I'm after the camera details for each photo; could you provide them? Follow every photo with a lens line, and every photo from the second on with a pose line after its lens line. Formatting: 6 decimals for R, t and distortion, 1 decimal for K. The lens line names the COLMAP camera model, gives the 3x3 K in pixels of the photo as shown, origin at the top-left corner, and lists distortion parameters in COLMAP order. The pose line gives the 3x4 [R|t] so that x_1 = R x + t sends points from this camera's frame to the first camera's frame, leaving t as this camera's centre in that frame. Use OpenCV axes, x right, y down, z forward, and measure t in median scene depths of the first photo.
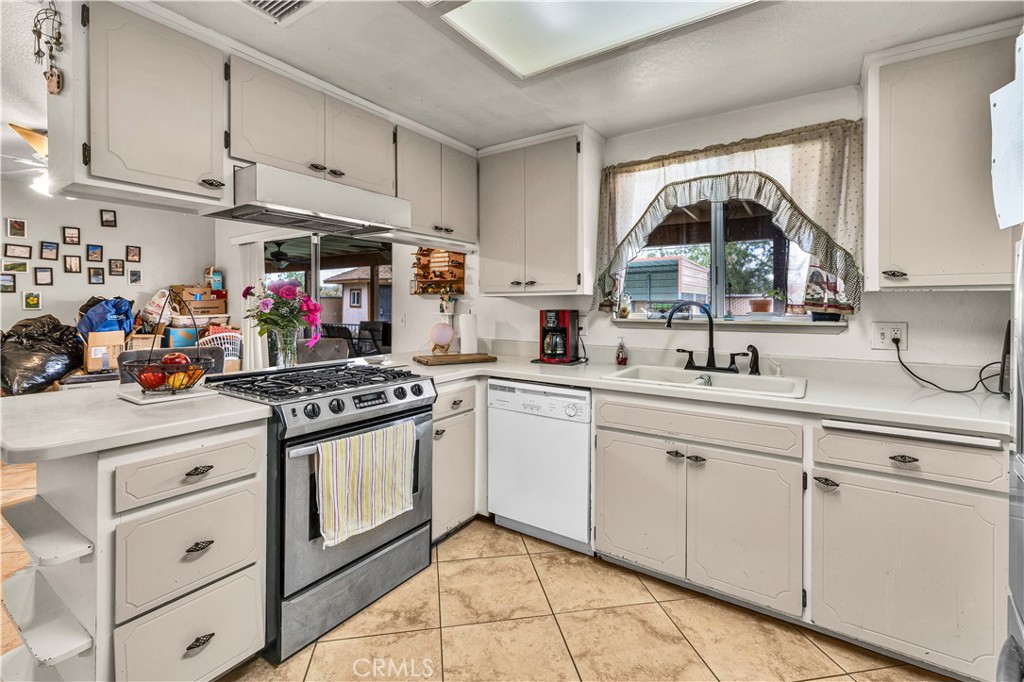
lens RADIAL K [[451.4, 0, 499.9], [0, 451.4, 308.1], [0, 0, 1]] dist [0.000944, 0.000198]
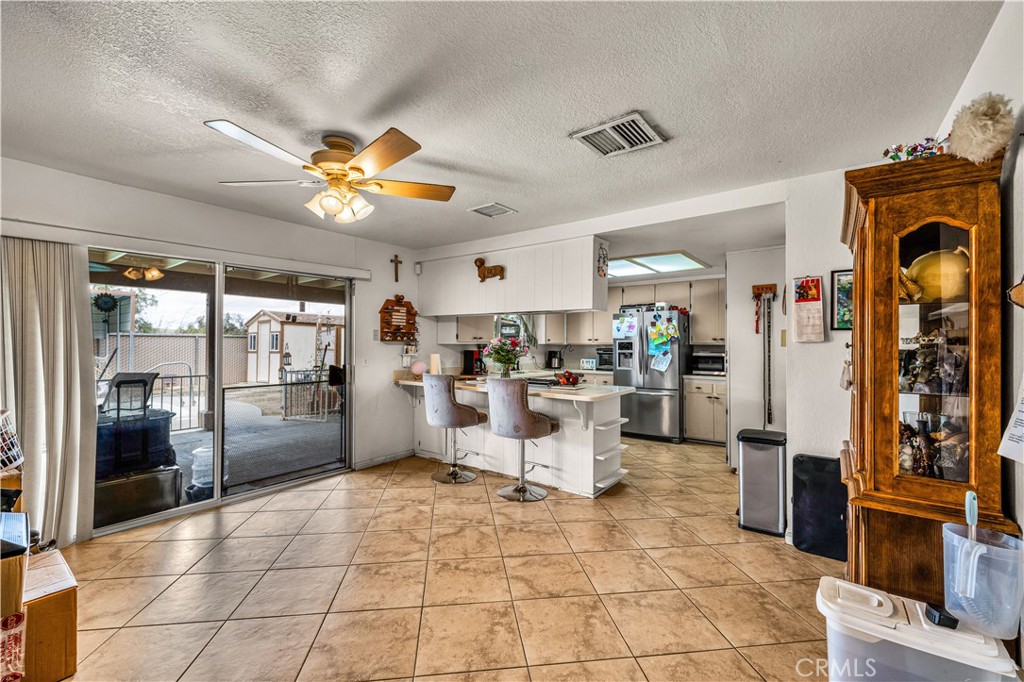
lens RADIAL K [[427.7, 0, 508.8], [0, 427.7, 336.2], [0, 0, 1]] dist [-0.001108, -0.000221]
pose [[0.041705, 0.012458, 0.999052, -1.072123], [-0.000630, 0.999922, -0.012442, -0.020434], [-0.999130, -0.000111, 0.041710, 0.426575]]
